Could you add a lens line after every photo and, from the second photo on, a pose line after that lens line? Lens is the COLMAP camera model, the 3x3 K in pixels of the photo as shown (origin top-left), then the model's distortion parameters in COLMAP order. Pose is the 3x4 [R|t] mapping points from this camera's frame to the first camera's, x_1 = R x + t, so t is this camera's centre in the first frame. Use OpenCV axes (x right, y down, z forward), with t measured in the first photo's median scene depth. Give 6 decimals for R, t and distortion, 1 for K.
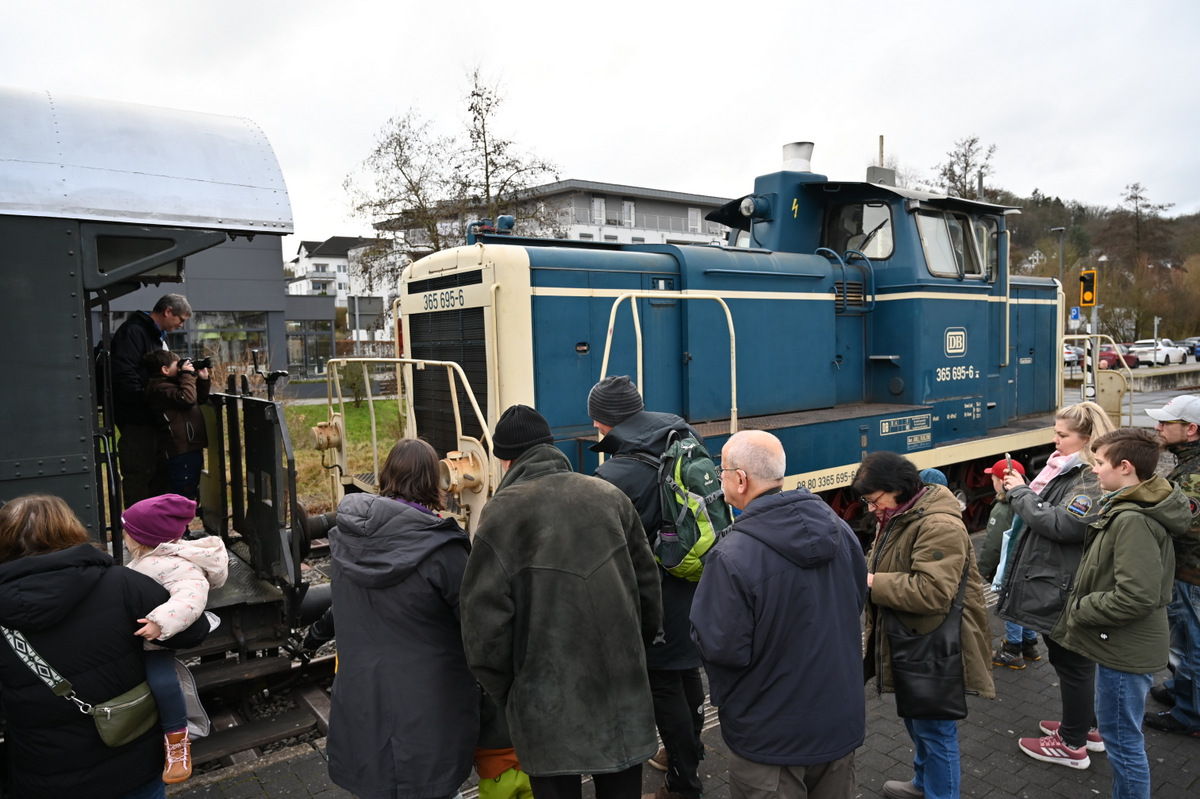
lens RADIAL K [[806.9, 0, 607.1], [0, 806.9, 401.9], [0, 0, 1]] dist [-0.040448, -0.005043]
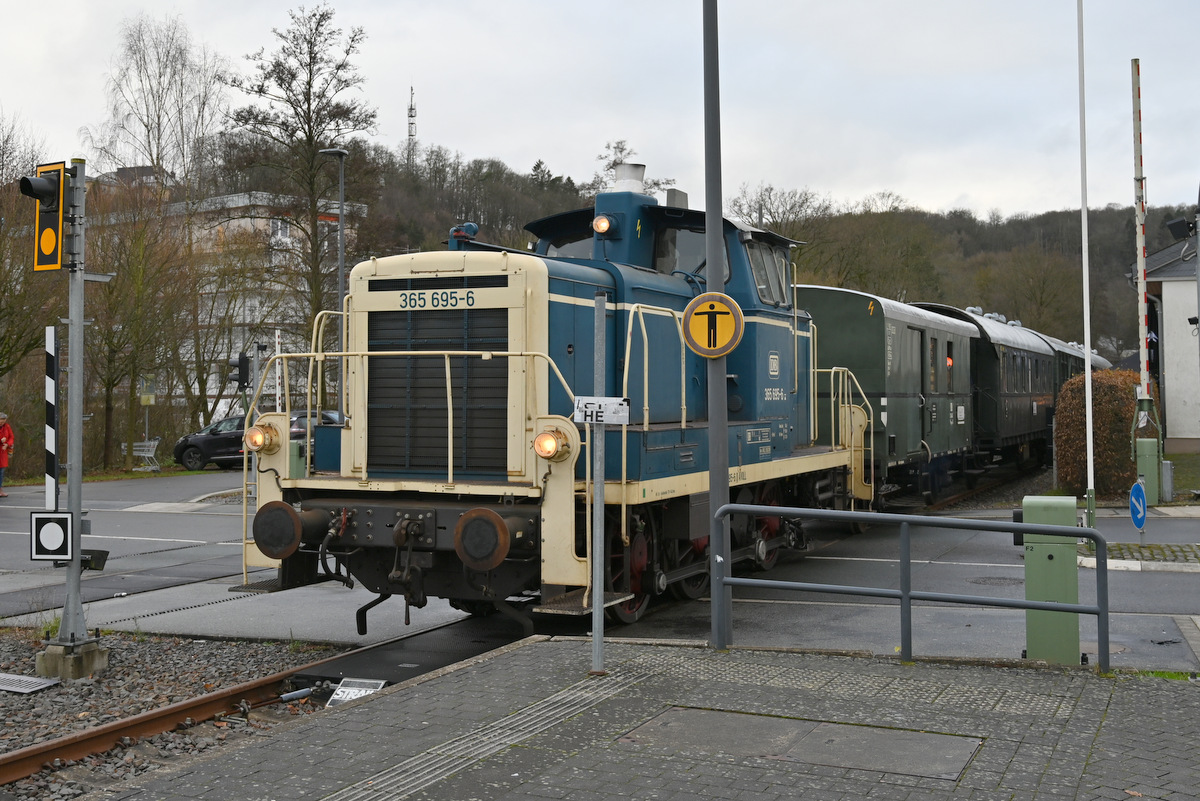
lens RADIAL K [[1466.0, 0, 594.4], [0, 1466.0, 320.3], [0, 0, 1]] dist [-0.033260, 0.000000]
pose [[0.867683, 0.051688, 0.494424, -0.935881], [0.013857, 0.991679, -0.127990, 0.142669], [-0.496926, 0.117906, 0.859746, -0.717222]]
